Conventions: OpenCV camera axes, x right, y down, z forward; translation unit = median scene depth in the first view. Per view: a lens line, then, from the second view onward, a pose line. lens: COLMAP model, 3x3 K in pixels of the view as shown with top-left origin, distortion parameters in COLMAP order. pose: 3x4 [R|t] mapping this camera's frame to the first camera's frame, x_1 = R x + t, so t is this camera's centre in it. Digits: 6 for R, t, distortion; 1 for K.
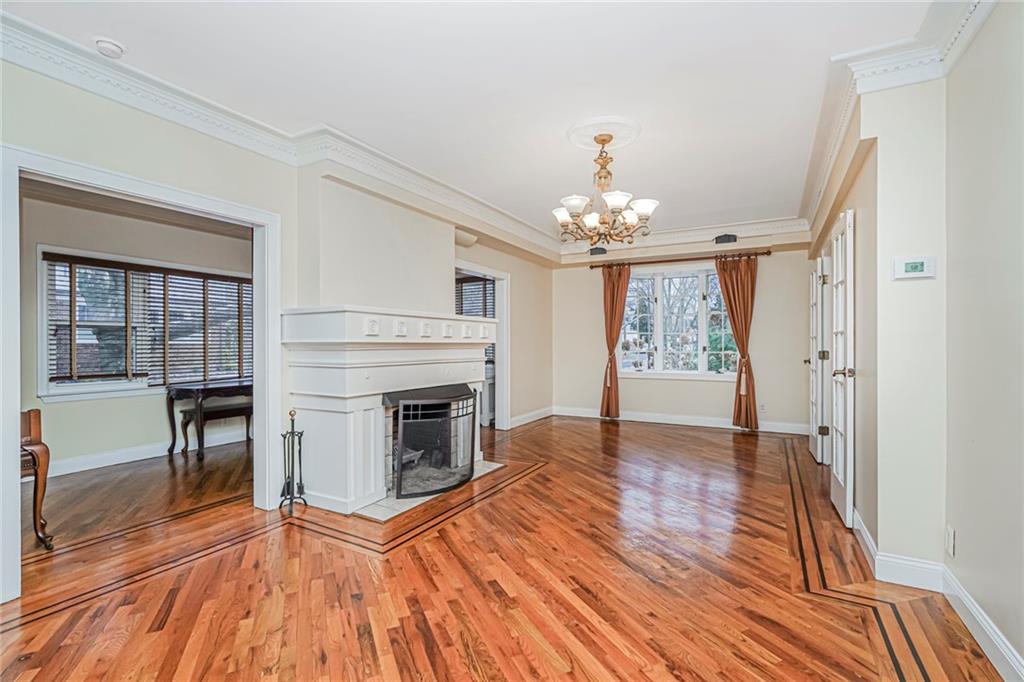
lens RADIAL K [[464.1, 0, 511.2], [0, 464.1, 345.4], [0, 0, 1]] dist [-0.016893, 0.009294]
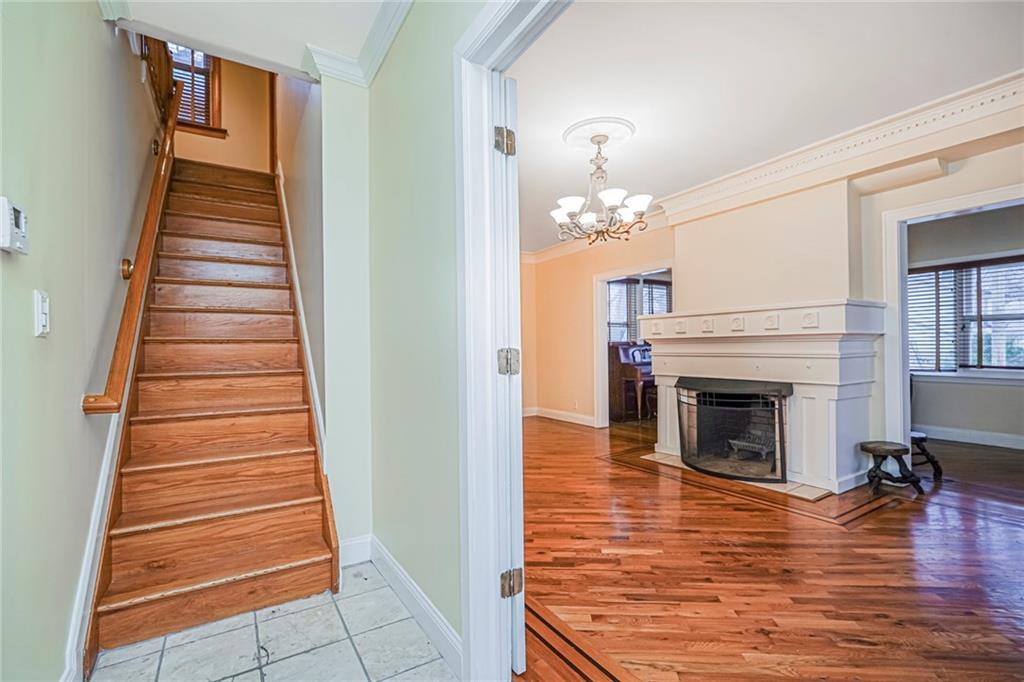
lens RADIAL K [[464.1, 0, 511.2], [0, 464.1, 345.4], [0, 0, 1]] dist [-0.016893, 0.009294]
pose [[-0.488244, 0.001452, -0.872706, 0.914148], [0.010837, 0.999932, -0.004399, 0.012514], [0.872640, -0.011605, -0.488226, 1.010739]]
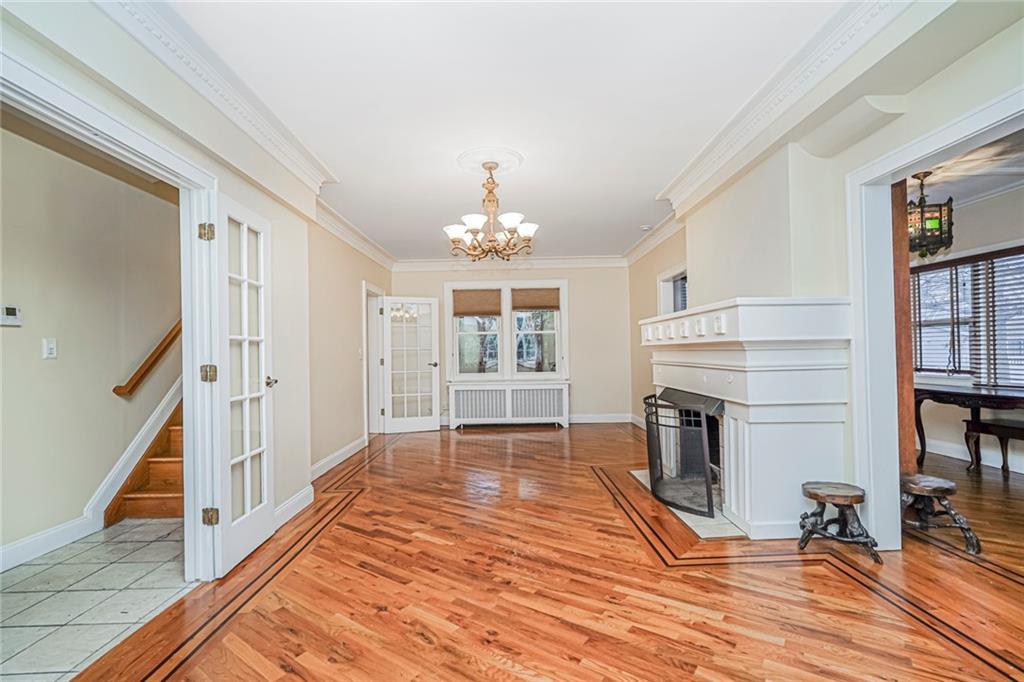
lens RADIAL K [[464.1, 0, 511.2], [0, 464.1, 345.4], [0, 0, 1]] dist [-0.016893, 0.009294]
pose [[-0.866693, 0.008334, -0.498772, 0.549763], [0.017119, 0.999768, -0.013041, 0.003035], [0.498548, -0.019841, -0.866635, 1.515292]]
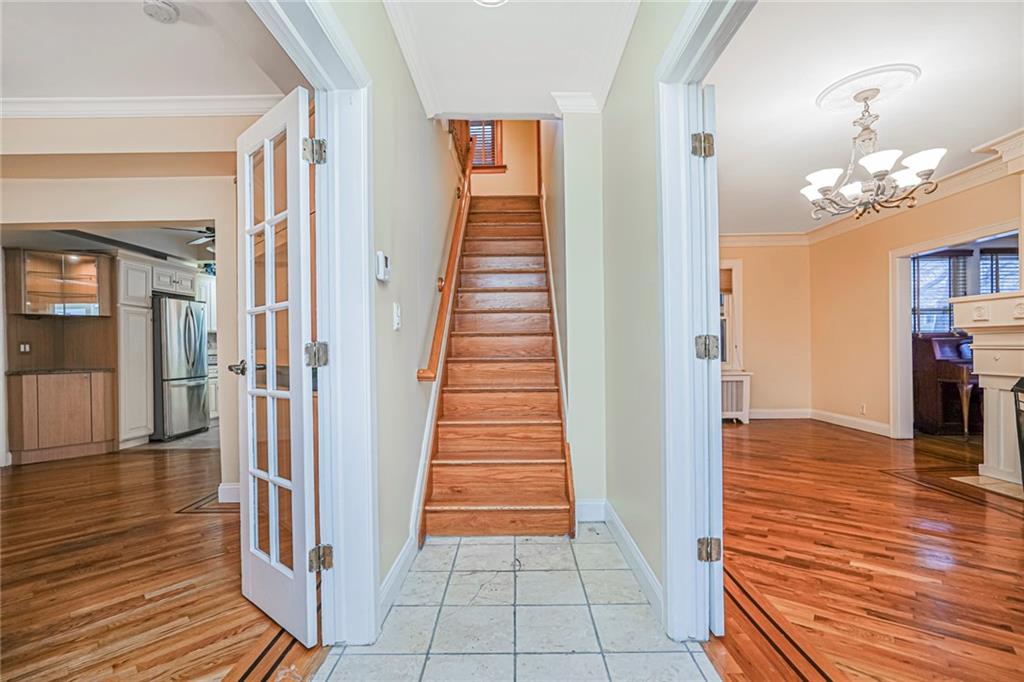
lens RADIAL K [[464.1, 0, 511.2], [0, 464.1, 345.4], [0, 0, 1]] dist [-0.016893, 0.009294]
pose [[-0.877144, 0.008956, -0.480143, 0.935487], [0.010894, 0.999940, -0.001250, 0.021014], [0.480103, -0.006327, -0.877189, 1.100681]]
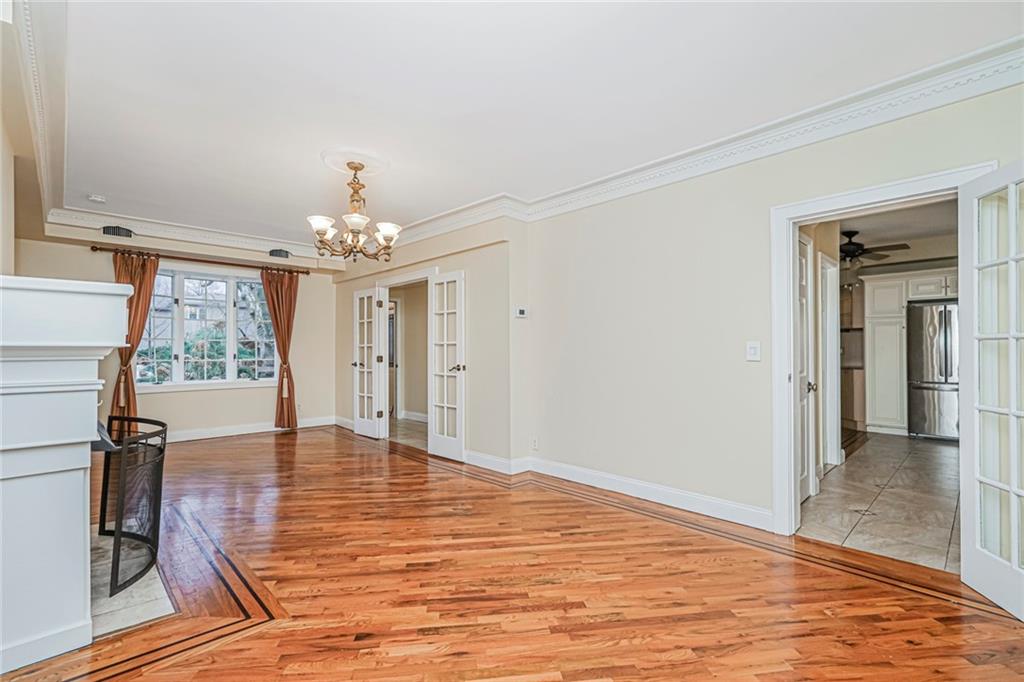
lens RADIAL K [[464.1, 0, 511.2], [0, 464.1, 345.4], [0, 0, 1]] dist [-0.016893, 0.009294]
pose [[0.294109, 0.010855, 0.955710, -0.570625], [0.006393, 0.999891, -0.013325, 0.001858], [-0.955751, 0.010029, 0.294007, 0.241917]]
